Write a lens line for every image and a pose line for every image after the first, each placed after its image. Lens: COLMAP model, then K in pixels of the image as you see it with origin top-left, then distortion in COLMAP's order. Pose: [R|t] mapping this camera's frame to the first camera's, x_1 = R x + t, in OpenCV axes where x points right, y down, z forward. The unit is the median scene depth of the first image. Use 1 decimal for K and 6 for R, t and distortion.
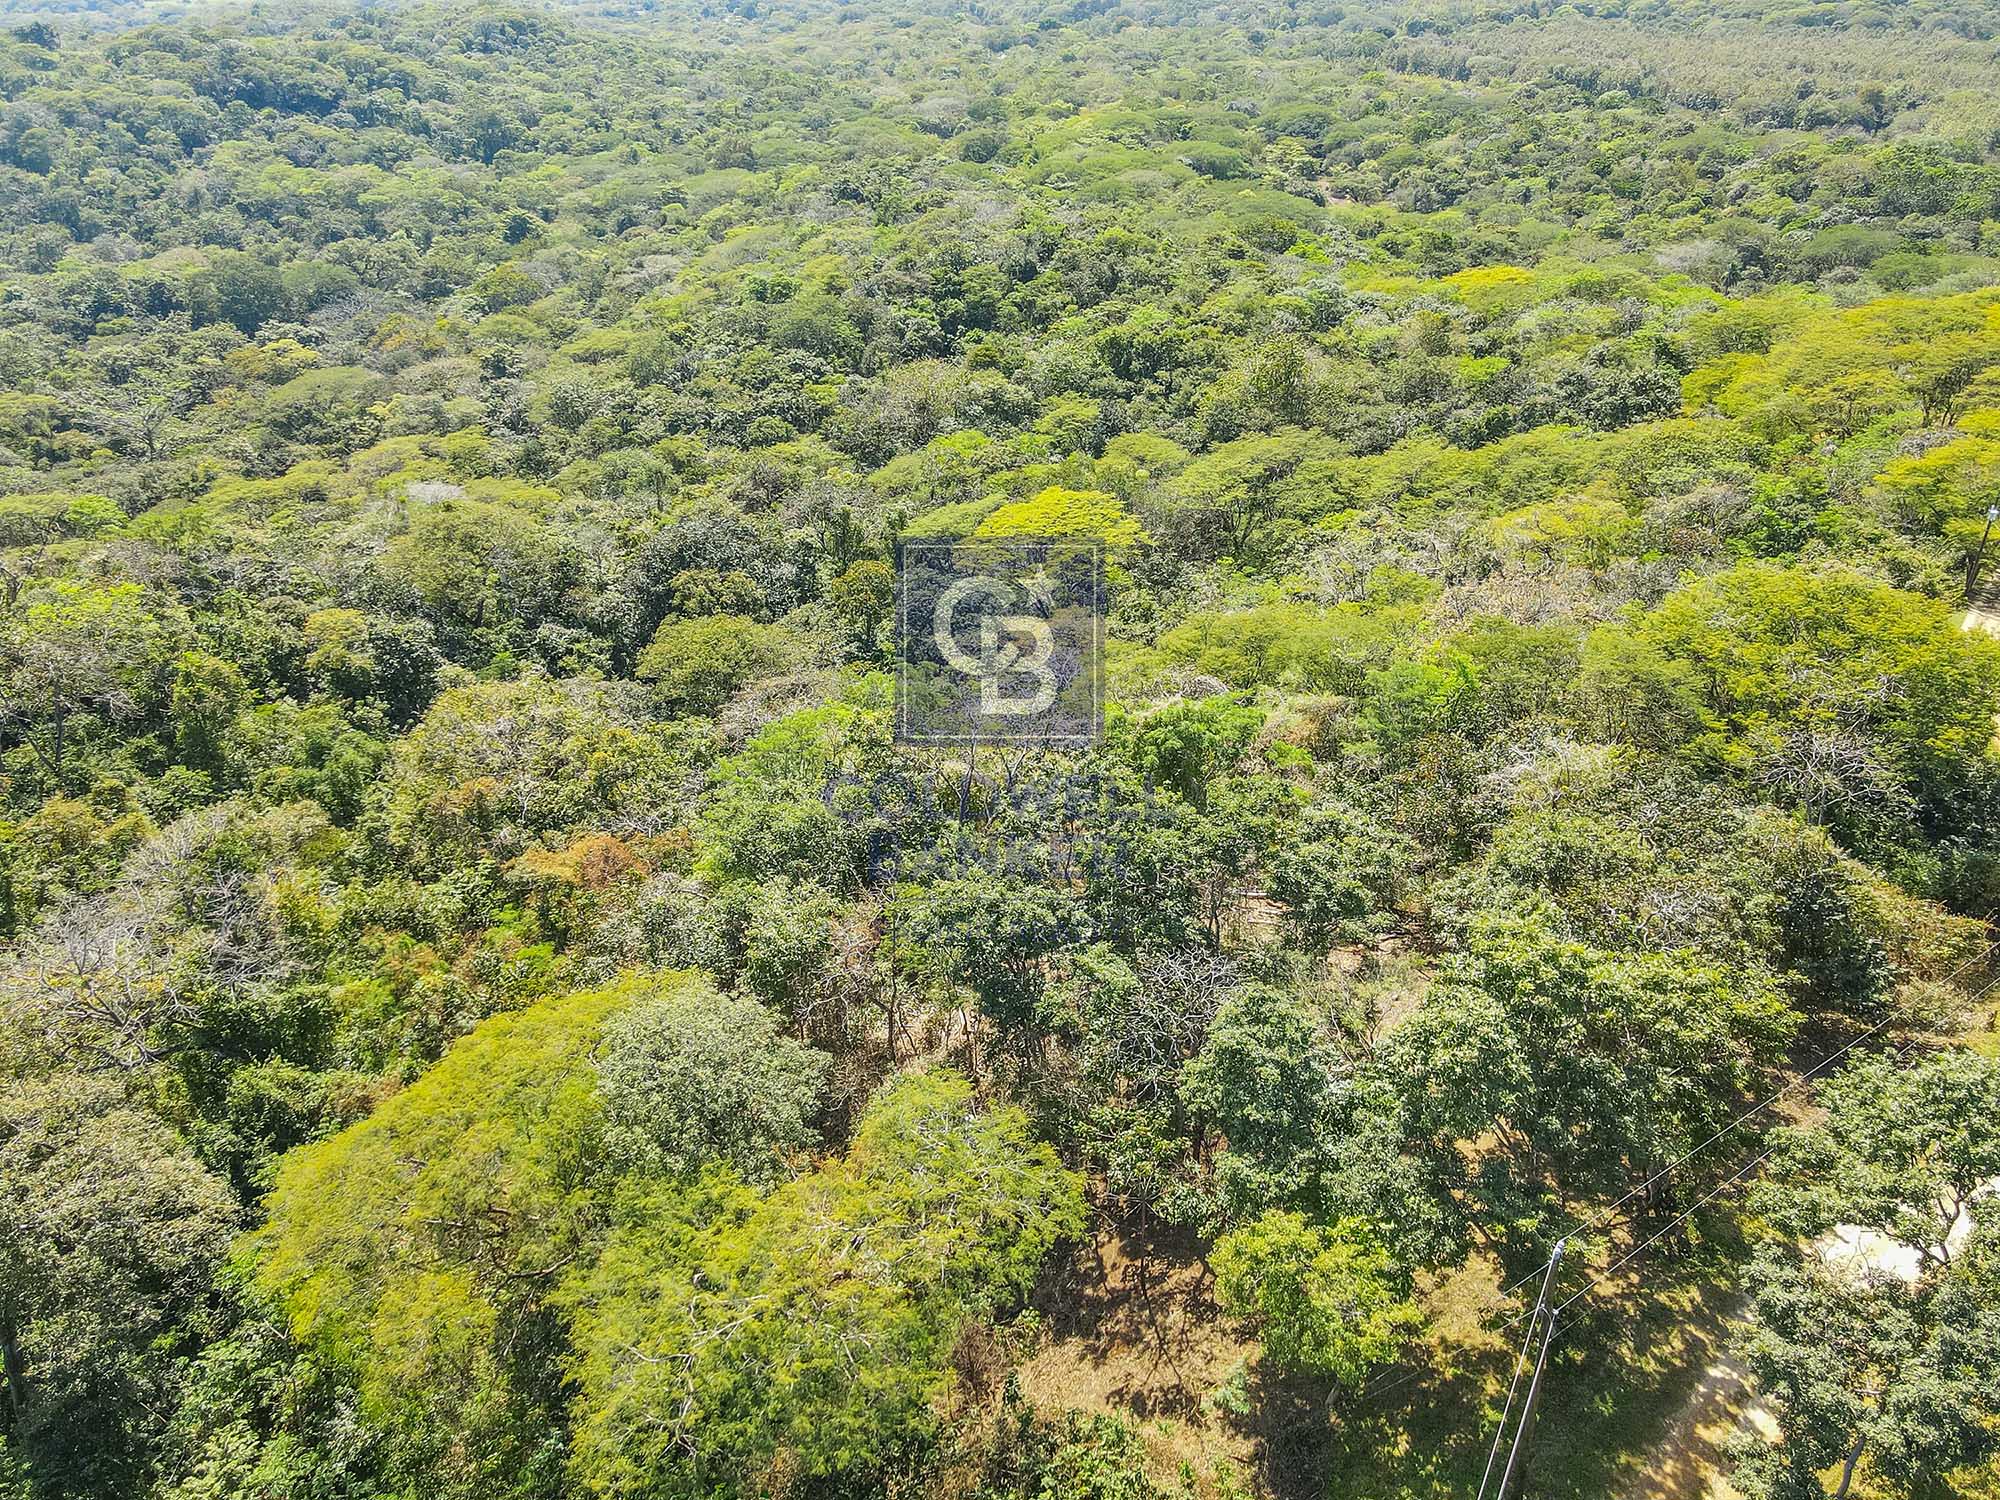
lens RADIAL K [[1472.6, 0, 1005.0], [0, 1472.6, 752.4], [0, 0, 1]] dist [-0.006636, 0.040658]
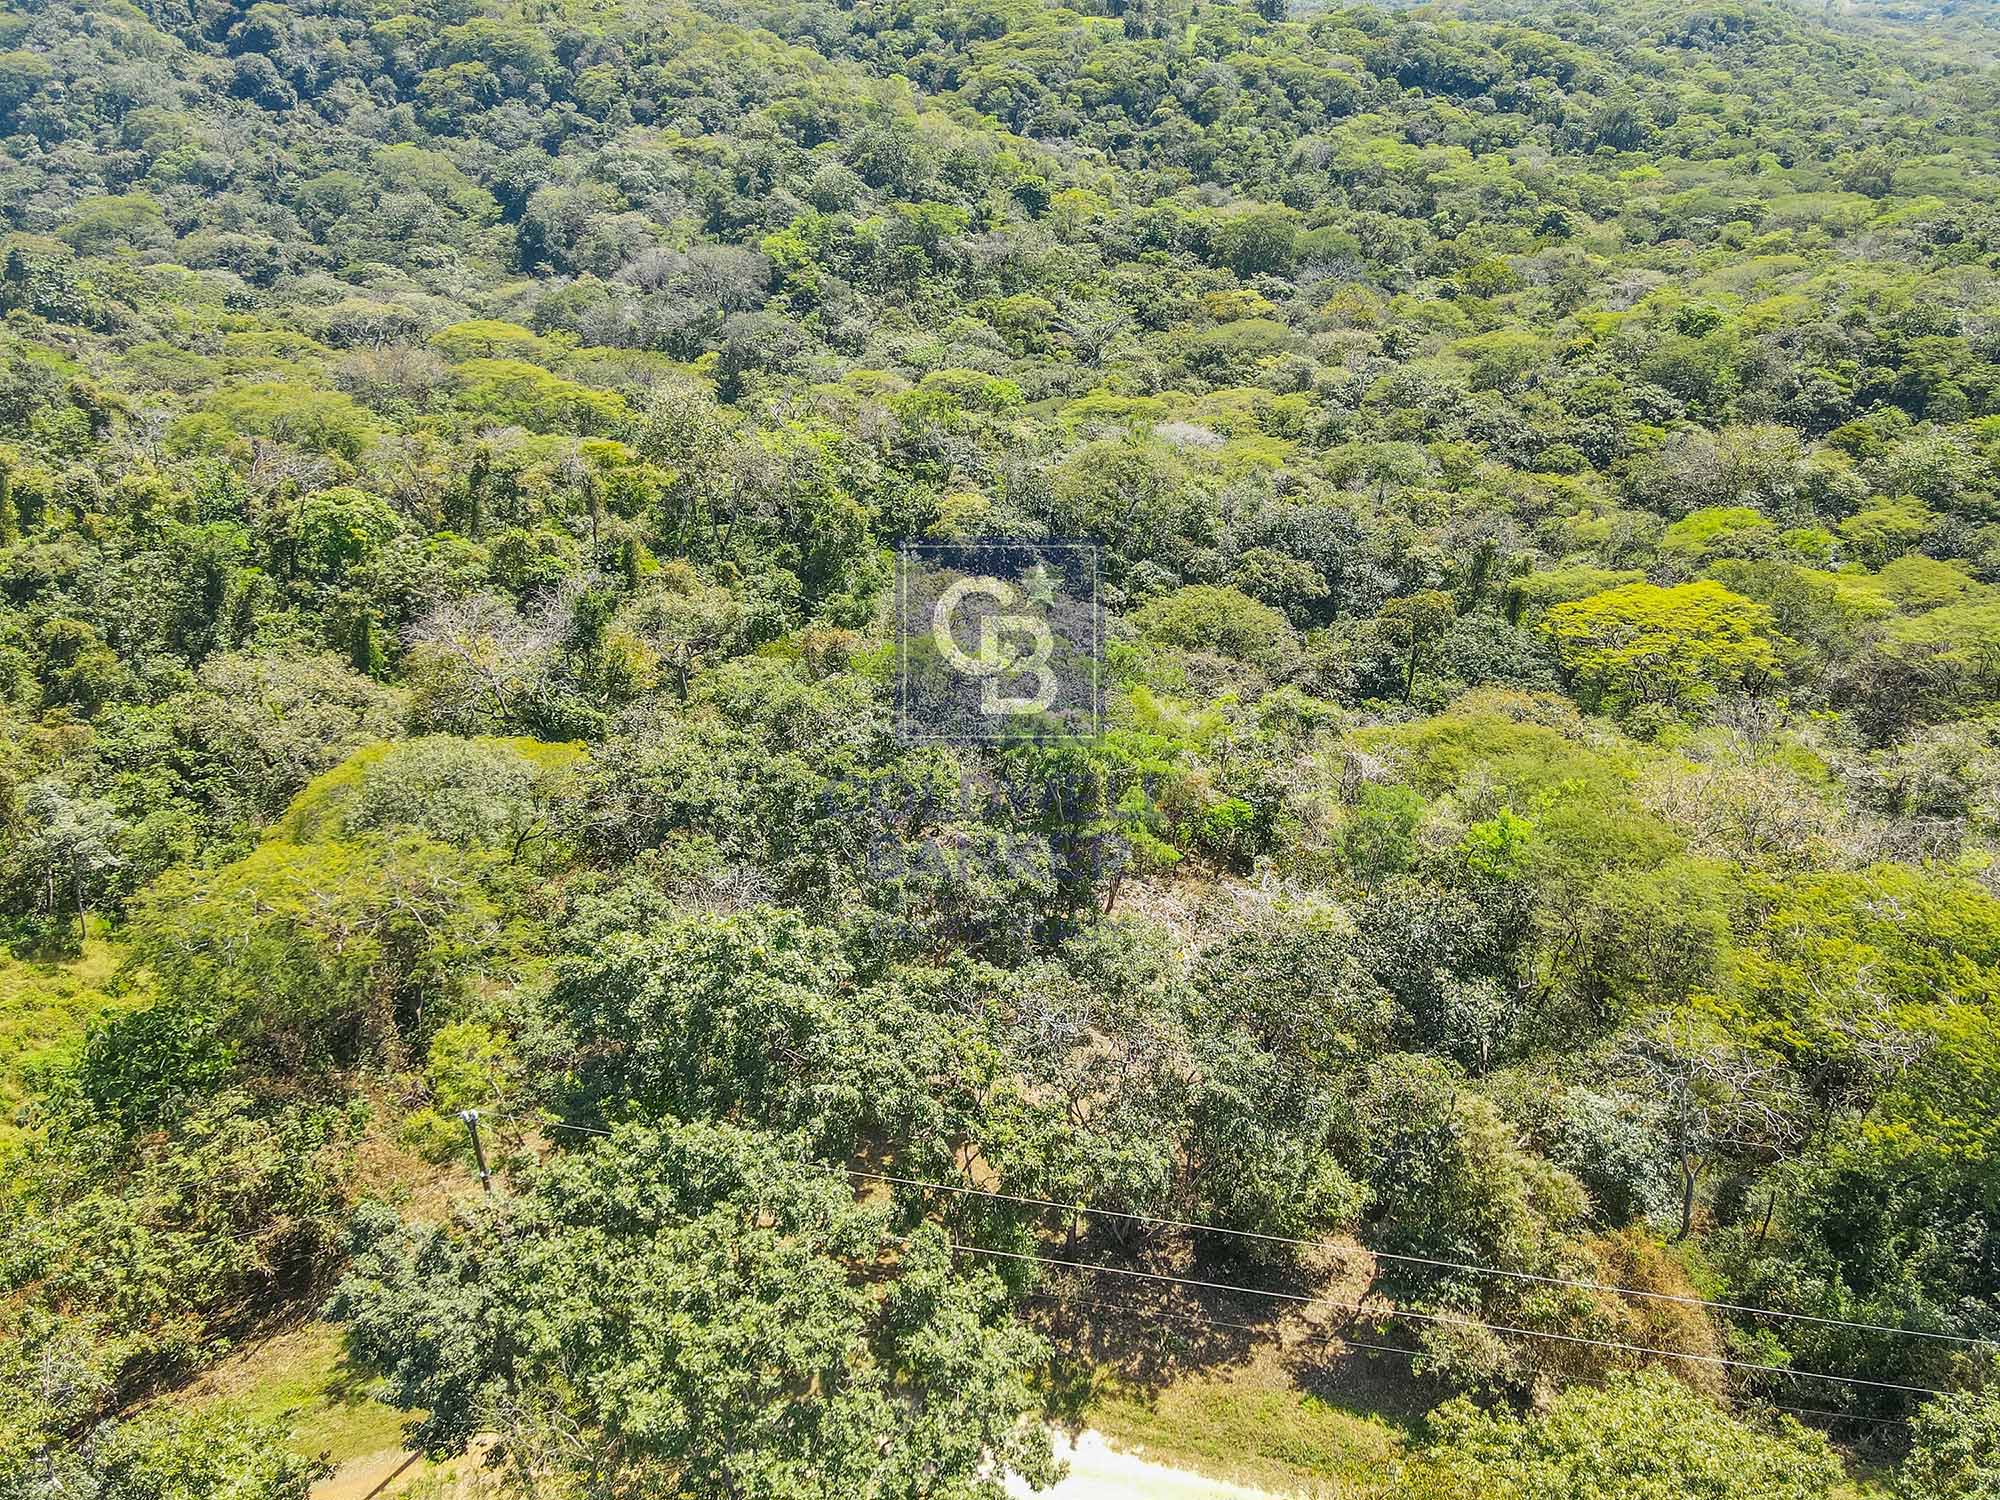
lens RADIAL K [[1466.7, 0, 1004.7], [0, 1466.7, 752.3], [0, 0, 1]] dist [0.013158, 0.003753]
pose [[0.725298, 0.352195, -0.591524, 0.179986], [-0.348097, 0.928917, 0.126261, -0.031855], [0.593946, 0.114331, 0.796340, 0.042778]]
